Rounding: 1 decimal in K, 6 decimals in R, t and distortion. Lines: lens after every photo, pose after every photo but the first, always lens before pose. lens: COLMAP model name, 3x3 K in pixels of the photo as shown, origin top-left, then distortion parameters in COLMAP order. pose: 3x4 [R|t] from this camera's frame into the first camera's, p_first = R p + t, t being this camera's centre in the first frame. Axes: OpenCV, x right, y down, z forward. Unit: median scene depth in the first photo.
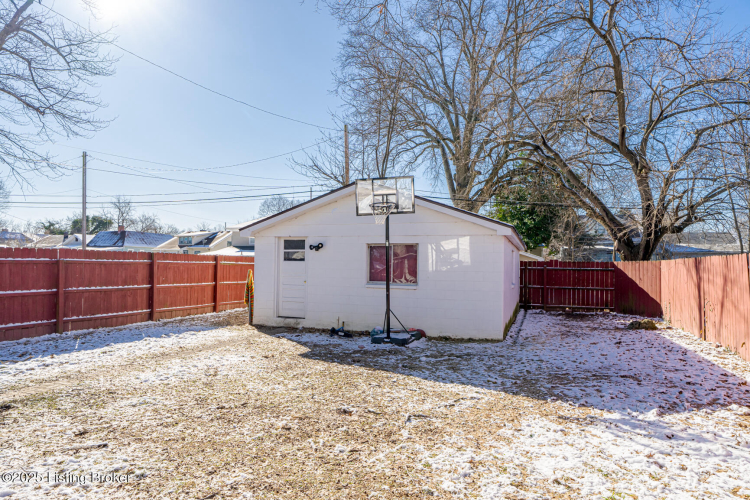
lens RADIAL K [[461.0, 0, 373.0], [0, 461.0, 252.7], [0, 0, 1]] dist [0.002328, -0.001221]
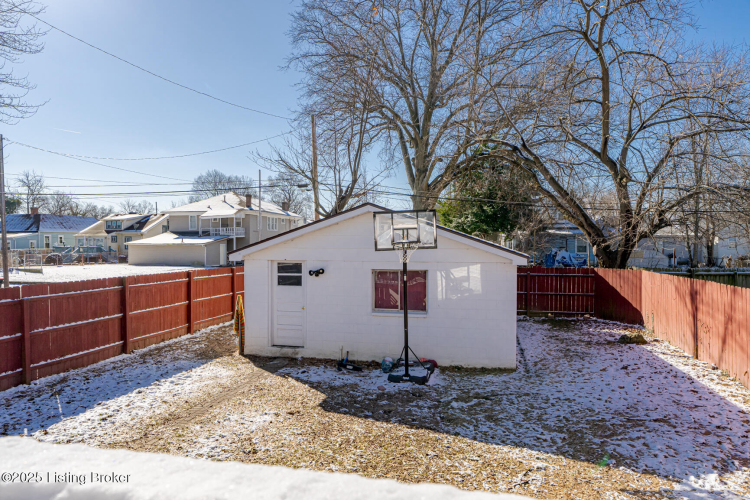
lens RADIAL K [[477.5, 0, 374.5], [0, 477.5, 245.6], [0, 0, 1]] dist [0.005239, -0.002035]
pose [[0.990550, -0.014560, 0.136379, -0.114220], [0.008441, 0.998936, 0.045335, -0.091160], [-0.136894, -0.043755, 0.989619, 0.022865]]
